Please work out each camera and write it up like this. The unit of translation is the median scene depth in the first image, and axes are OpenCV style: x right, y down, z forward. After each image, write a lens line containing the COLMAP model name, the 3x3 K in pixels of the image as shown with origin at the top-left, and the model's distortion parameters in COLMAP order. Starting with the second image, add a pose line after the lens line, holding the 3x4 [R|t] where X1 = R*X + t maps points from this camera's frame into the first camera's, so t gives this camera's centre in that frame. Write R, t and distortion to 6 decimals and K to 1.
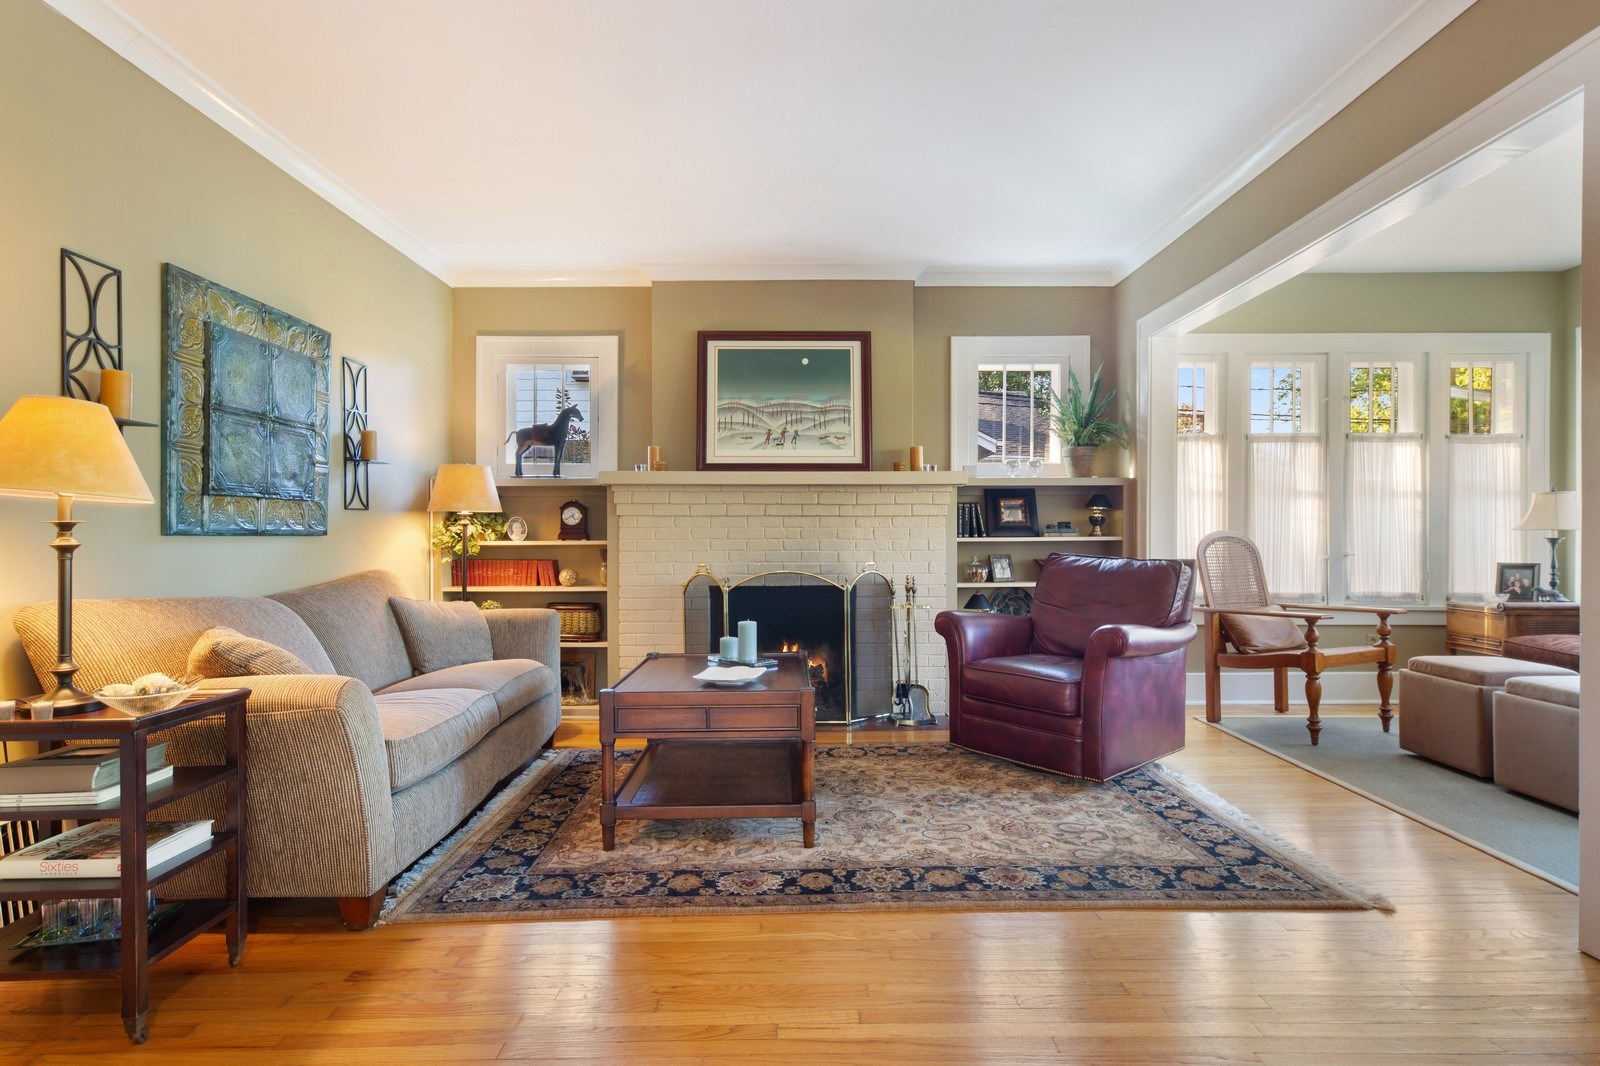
lens RADIAL K [[804.0, 0, 794.4], [0, 804.0, 534.0], [0, 0, 1]] dist [0.003621, 0.000734]
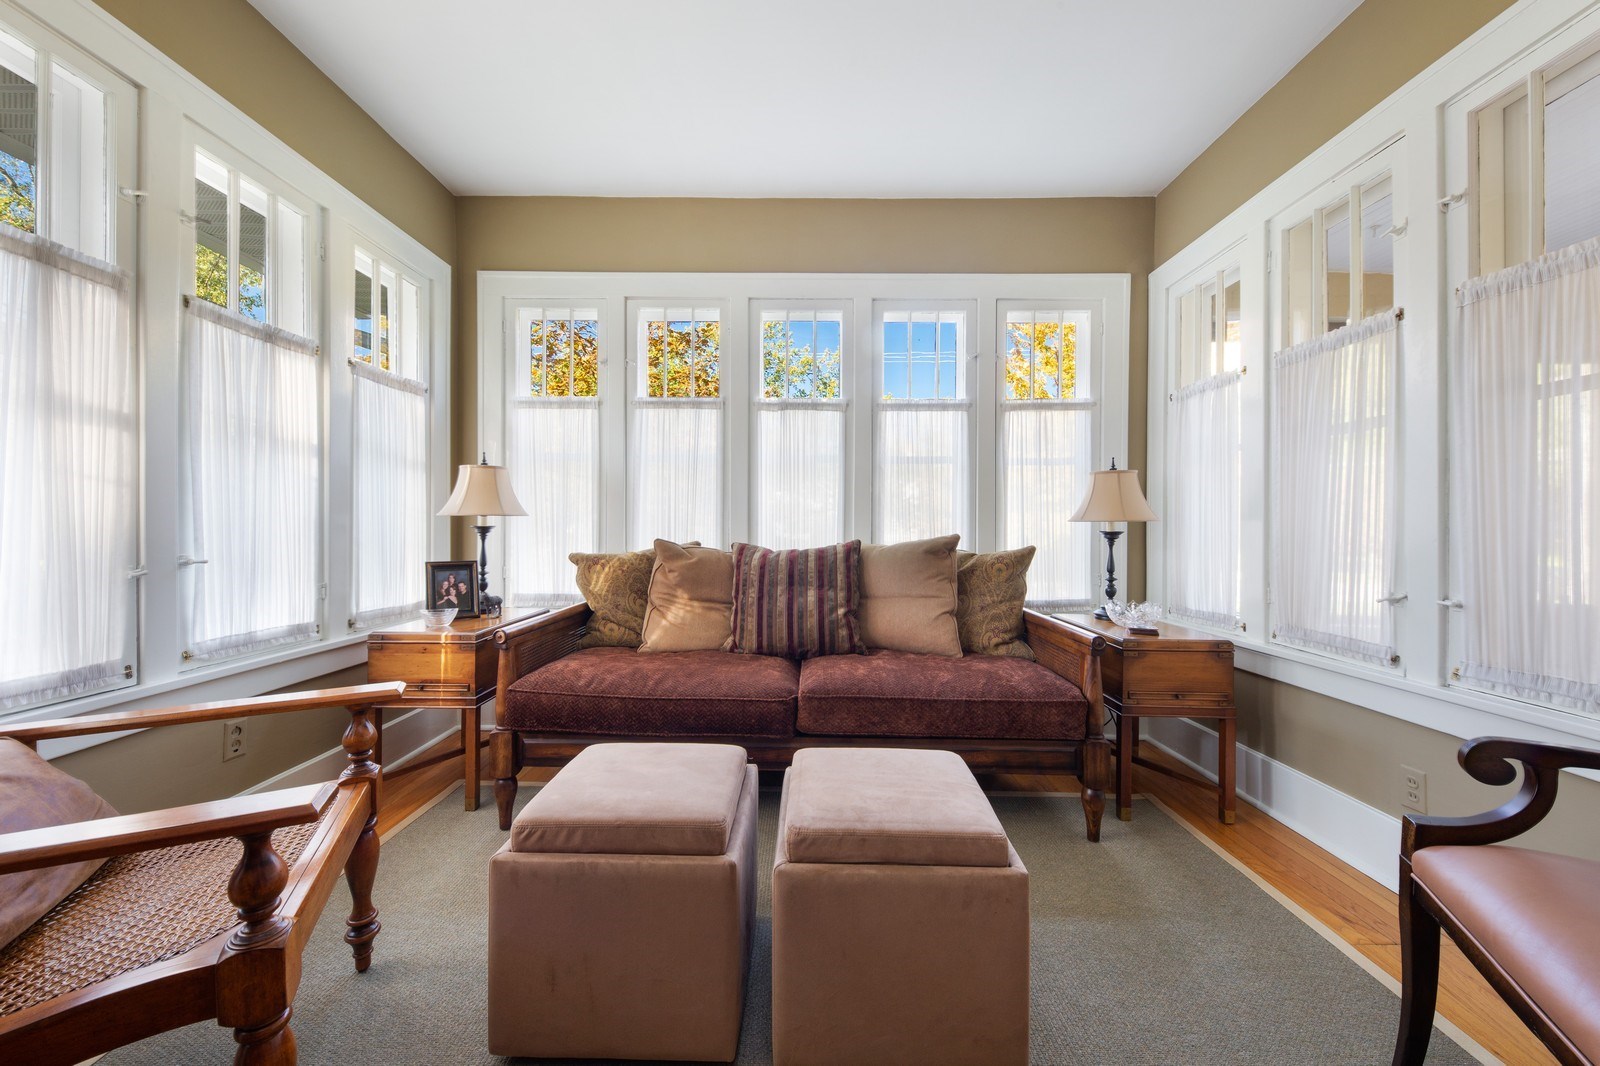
lens RADIAL K [[598.8, 0, 795.4], [0, 598.8, 530.1], [0, 0, 1]] dist [-0.002186, -0.000407]
pose [[0.006418, -0.004620, 0.999969, 0.353667], [-0.008033, 0.999957, 0.004671, 0.003064], [-0.999947, -0.008063, 0.006381, 0.658281]]
